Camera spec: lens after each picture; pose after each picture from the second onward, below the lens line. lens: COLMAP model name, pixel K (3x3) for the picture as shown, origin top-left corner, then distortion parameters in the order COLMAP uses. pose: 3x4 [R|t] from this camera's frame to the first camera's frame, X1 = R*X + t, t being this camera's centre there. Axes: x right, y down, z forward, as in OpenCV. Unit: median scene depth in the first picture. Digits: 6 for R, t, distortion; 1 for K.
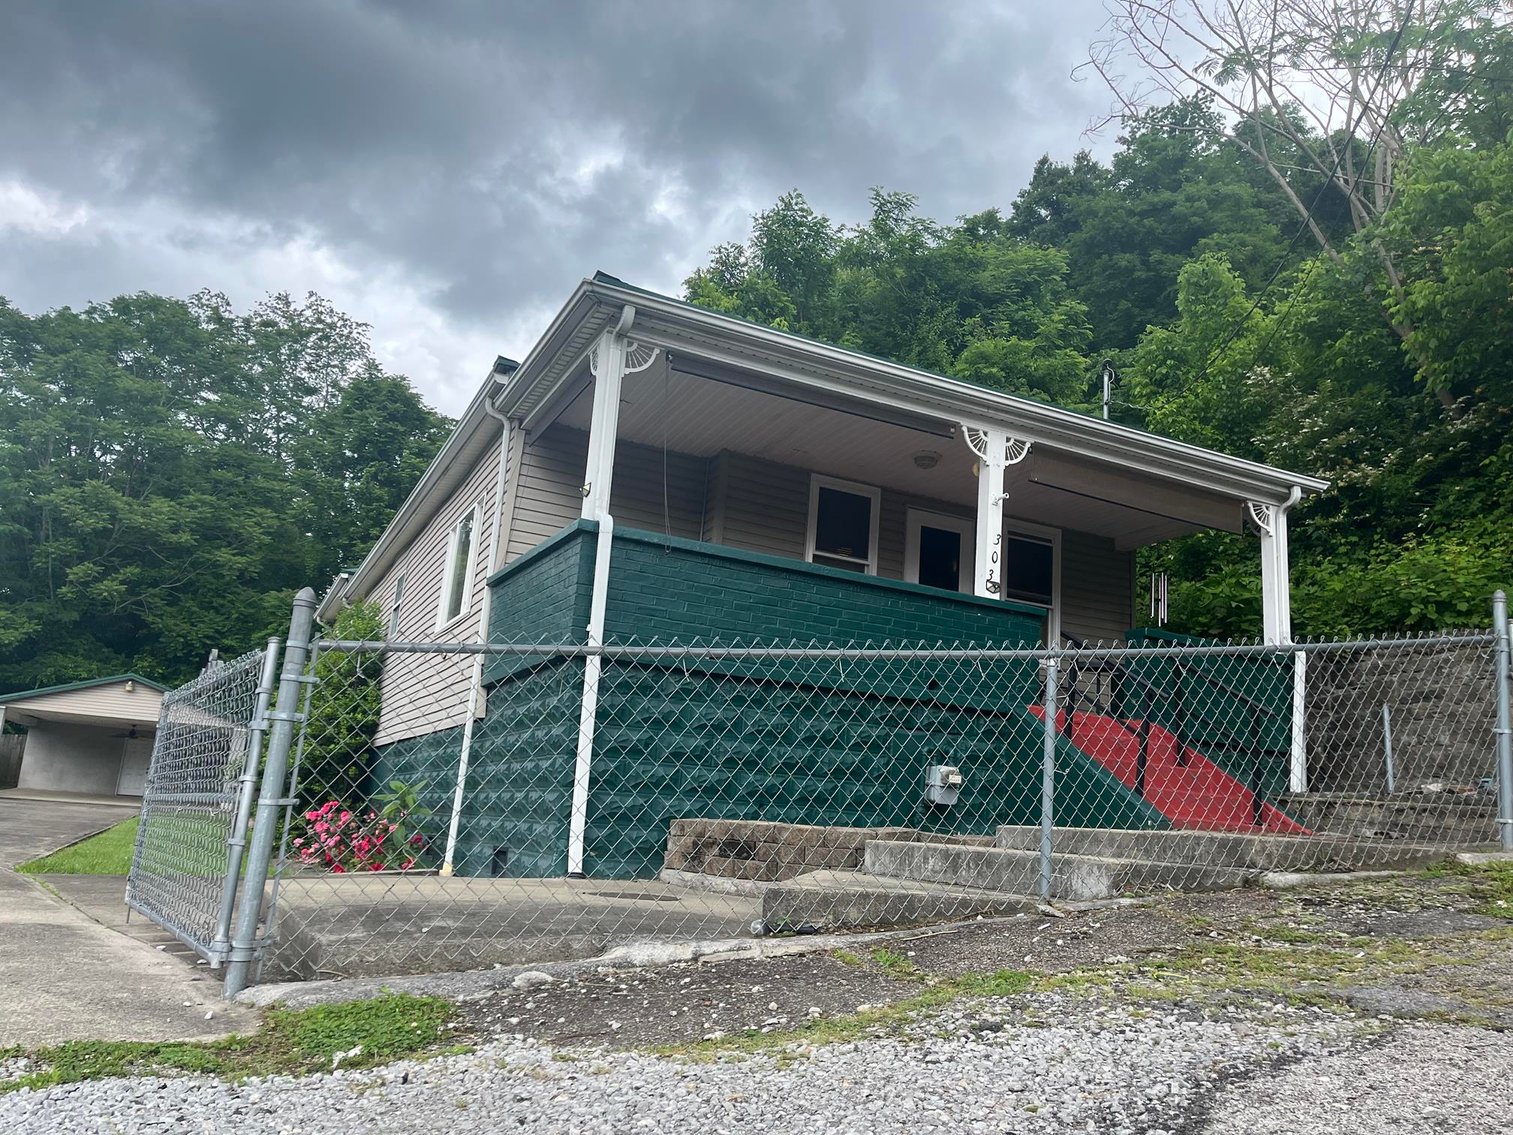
lens RADIAL K [[1146.2, 0, 778.2], [0, 1146.2, 581.0], [0, 0, 1]] dist [0.075287, -0.094006]
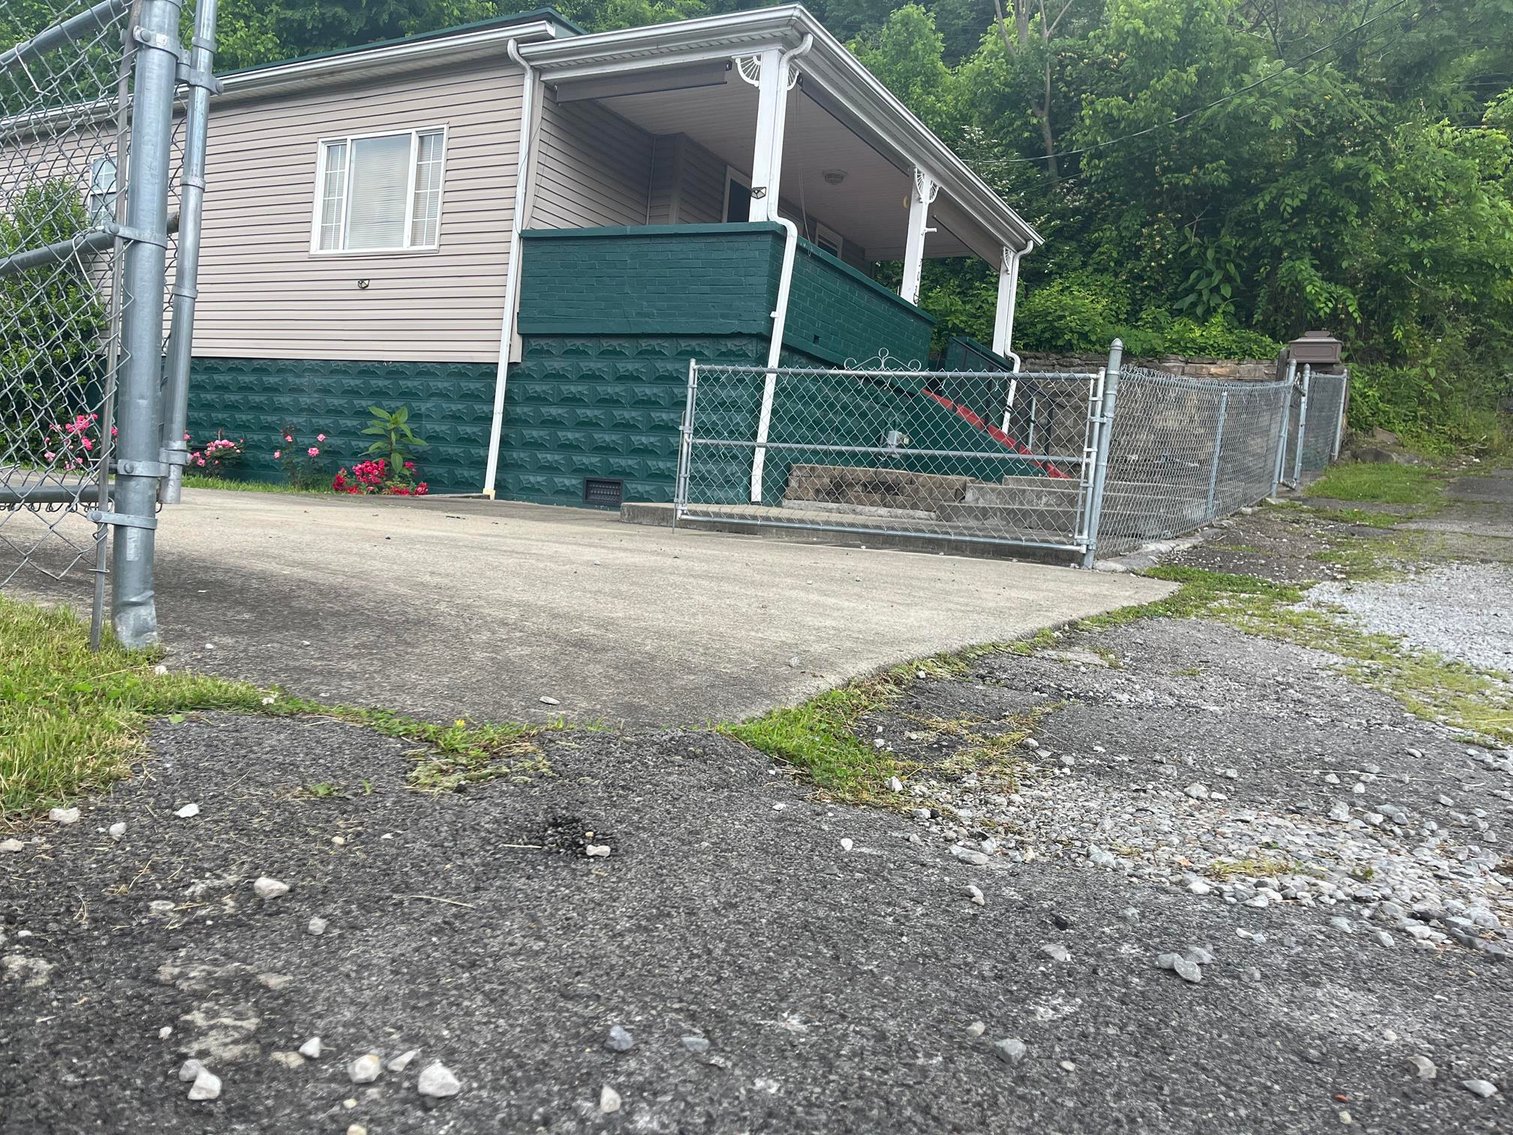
lens RADIAL K [[1146.9, 0, 756.5], [0, 1146.9, 567.5], [0, 0, 1]] dist [0.090759, -0.123976]
pose [[0.829976, -0.016836, 0.557546, -0.745149], [-0.151281, 0.955288, 0.254046, -0.010366], [-0.536894, -0.295198, 0.790318, -0.063416]]
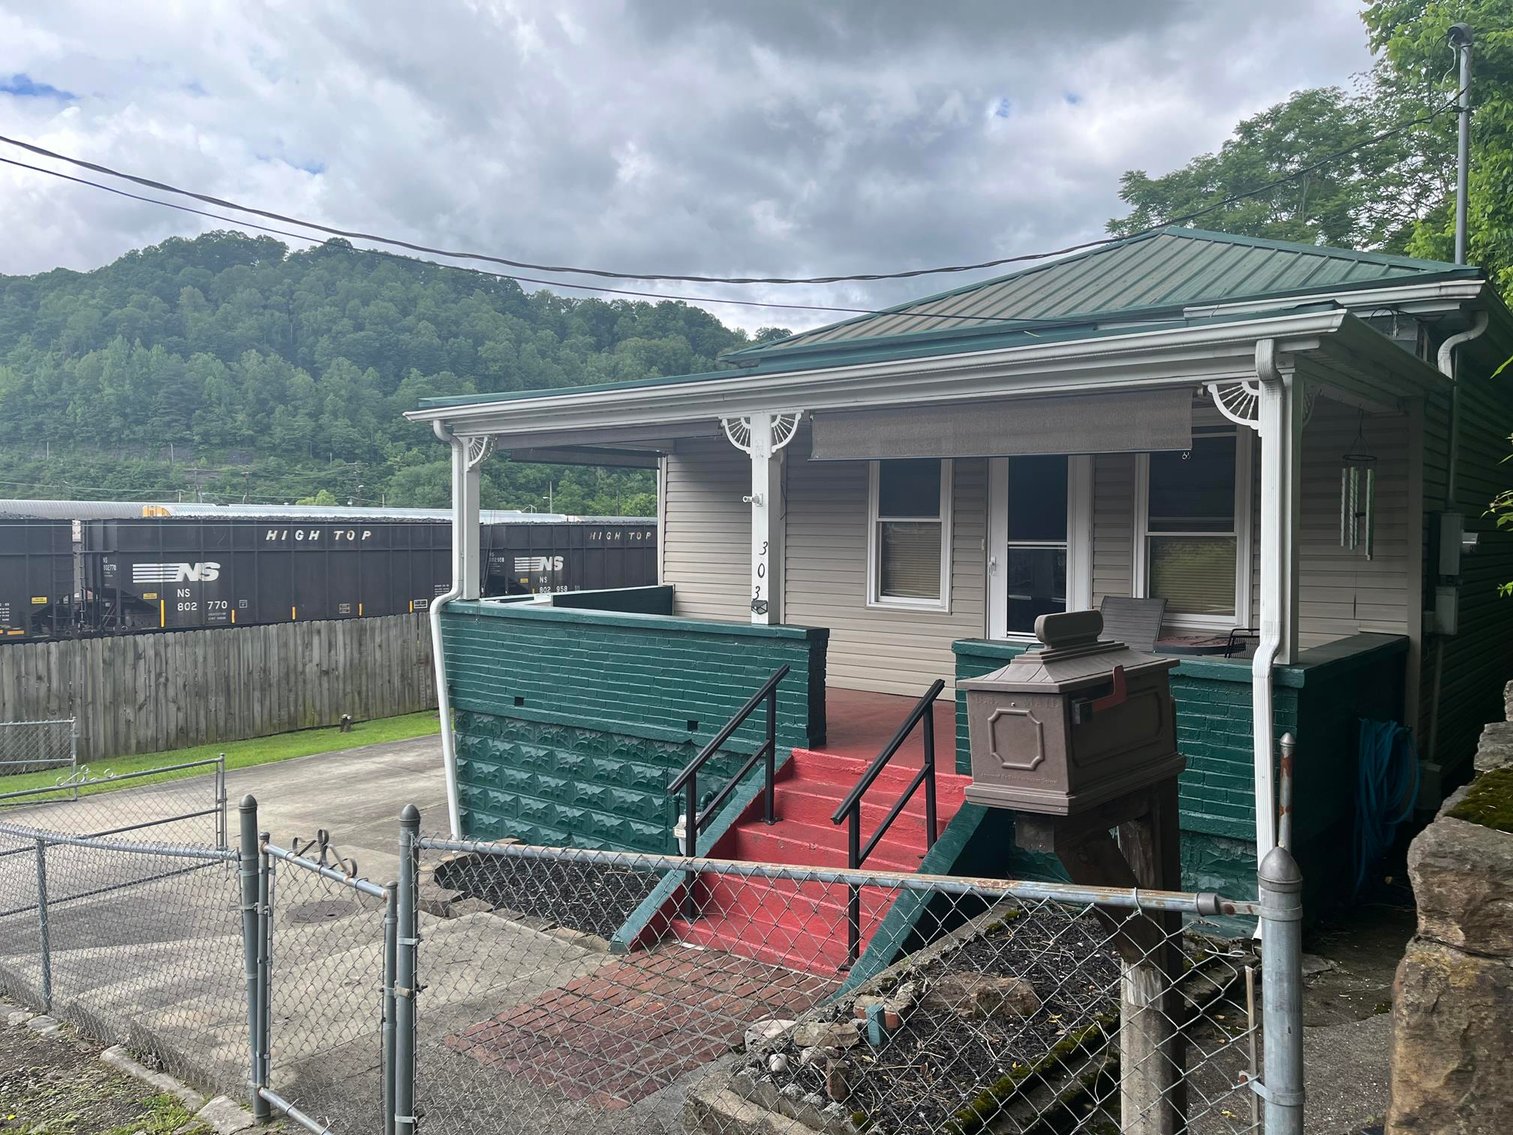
lens RADIAL K [[1146.2, 0, 778.2], [0, 1146.2, 581.0], [0, 0, 1]] dist [0.075287, -0.094006]
pose [[0.419812, -0.027331, -0.907199, 0.983478], [0.217830, 0.973366, 0.071478, -0.072648], [0.881083, -0.227622, 0.414584, 0.680566]]
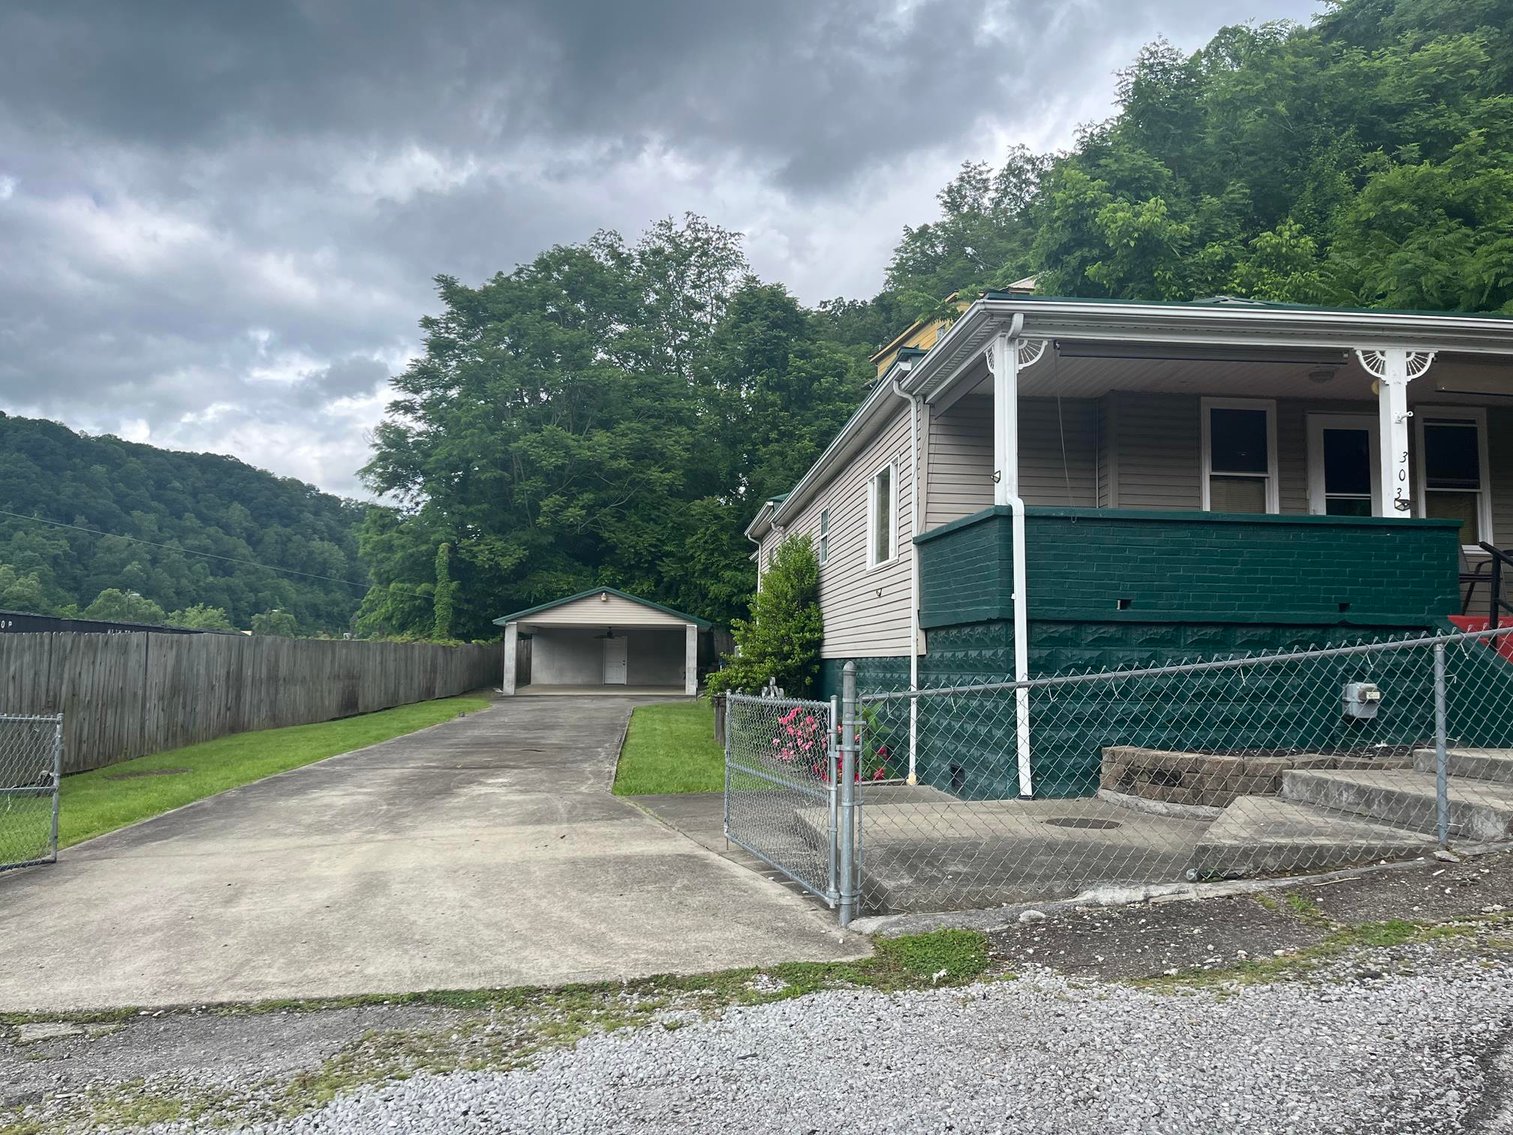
lens RADIAL K [[1146.9, 0, 756.5], [0, 1146.9, 567.5], [0, 0, 1]] dist [0.090759, -0.123976]
pose [[0.933551, -0.089467, -0.347101, 0.004780], [0.128943, 0.987346, 0.092307, -0.112688], [0.334450, -0.130930, 0.933274, -0.177792]]
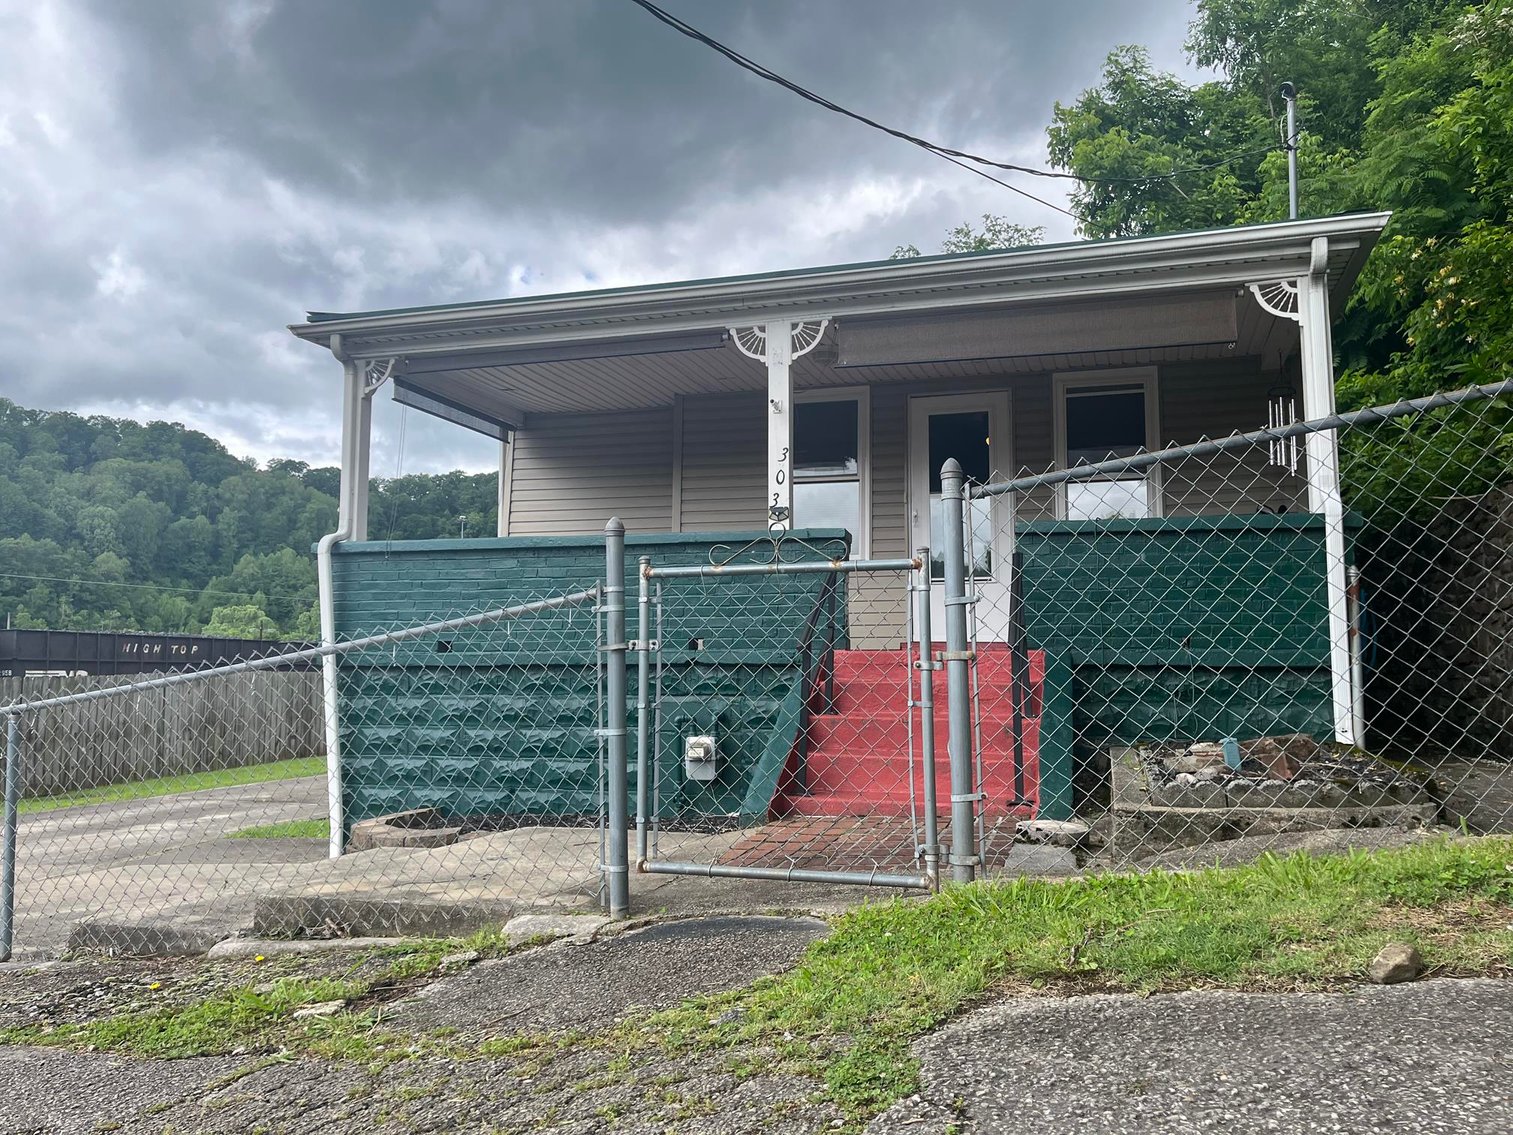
lens RADIAL K [[1146.9, 0, 756.5], [0, 1146.9, 567.5], [0, 0, 1]] dist [0.090759, -0.123976]
pose [[0.733615, -0.135308, -0.665958, 0.739552], [0.195250, 0.980625, 0.015845, 0.027707], [0.650912, -0.141653, 0.745821, 0.372413]]
